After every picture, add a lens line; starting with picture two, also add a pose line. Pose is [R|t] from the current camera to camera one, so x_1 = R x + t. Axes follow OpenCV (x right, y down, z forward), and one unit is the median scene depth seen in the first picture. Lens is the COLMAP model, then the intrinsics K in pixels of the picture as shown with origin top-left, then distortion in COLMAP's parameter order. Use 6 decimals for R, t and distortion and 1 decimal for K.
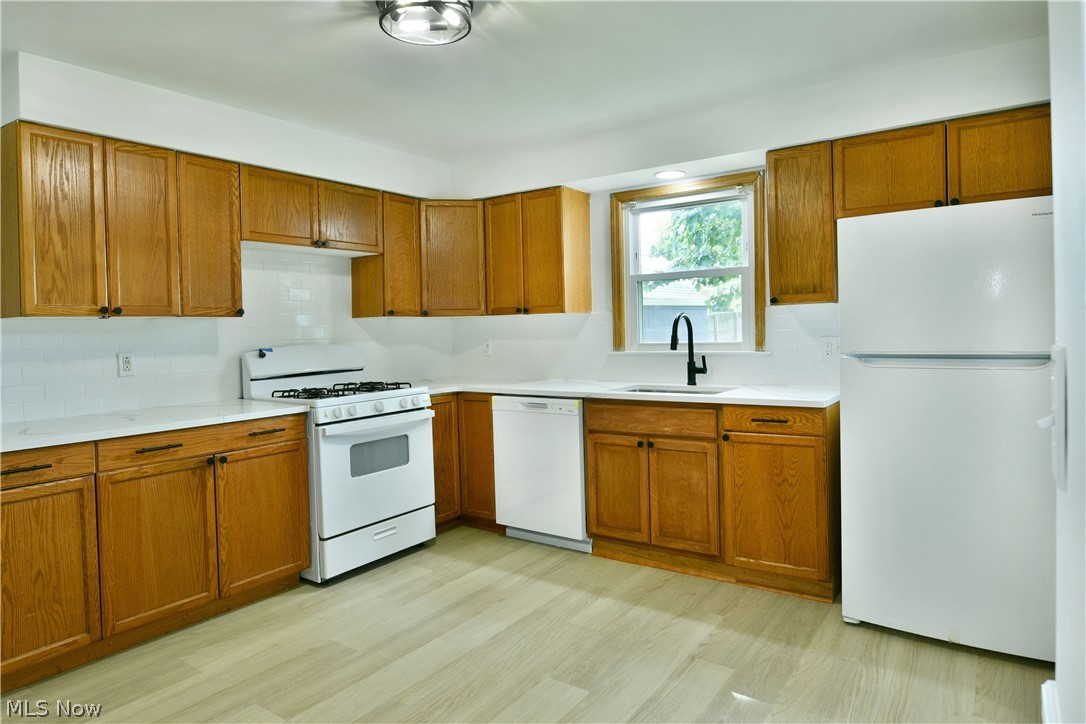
lens RADIAL K [[656.4, 0, 547.1], [0, 656.4, 357.6], [0, 0, 1]] dist [-0.011218, -0.005503]
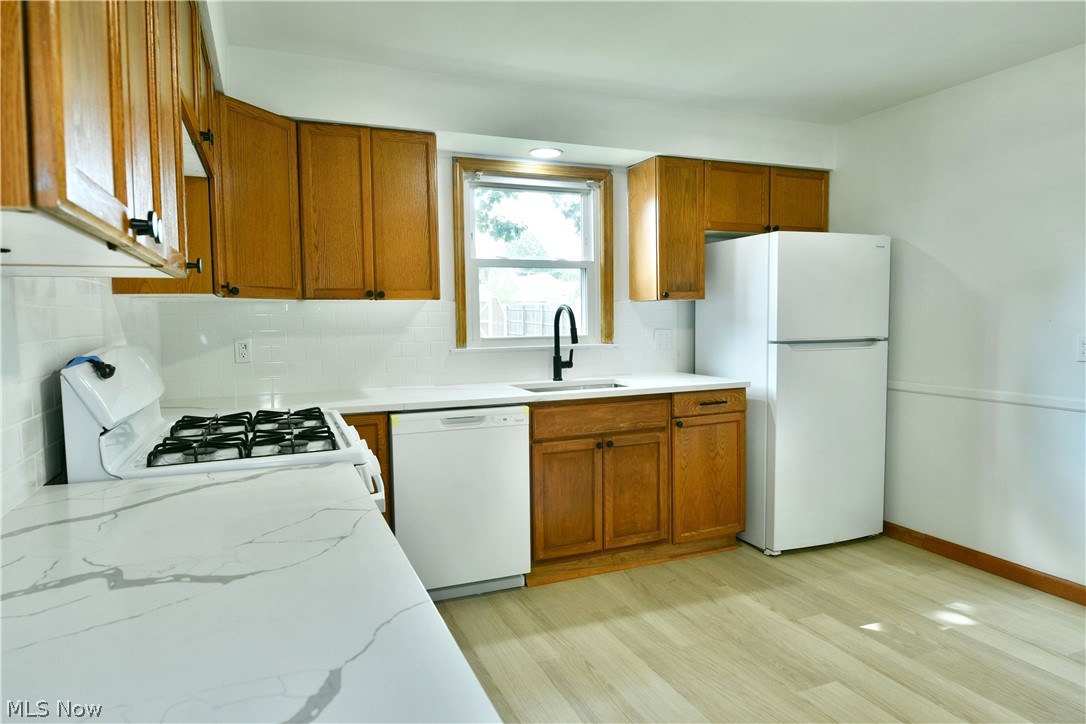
lens RADIAL K [[665.8, 0, 534.0], [0, 665.8, 359.3], [0, 0, 1]] dist [-0.003077, -0.005750]
pose [[0.531411, -0.038220, 0.846252, -0.702814], [0.033423, 0.999150, 0.024137, -0.015442], [-0.846455, 0.015457, 0.532236, 0.578373]]
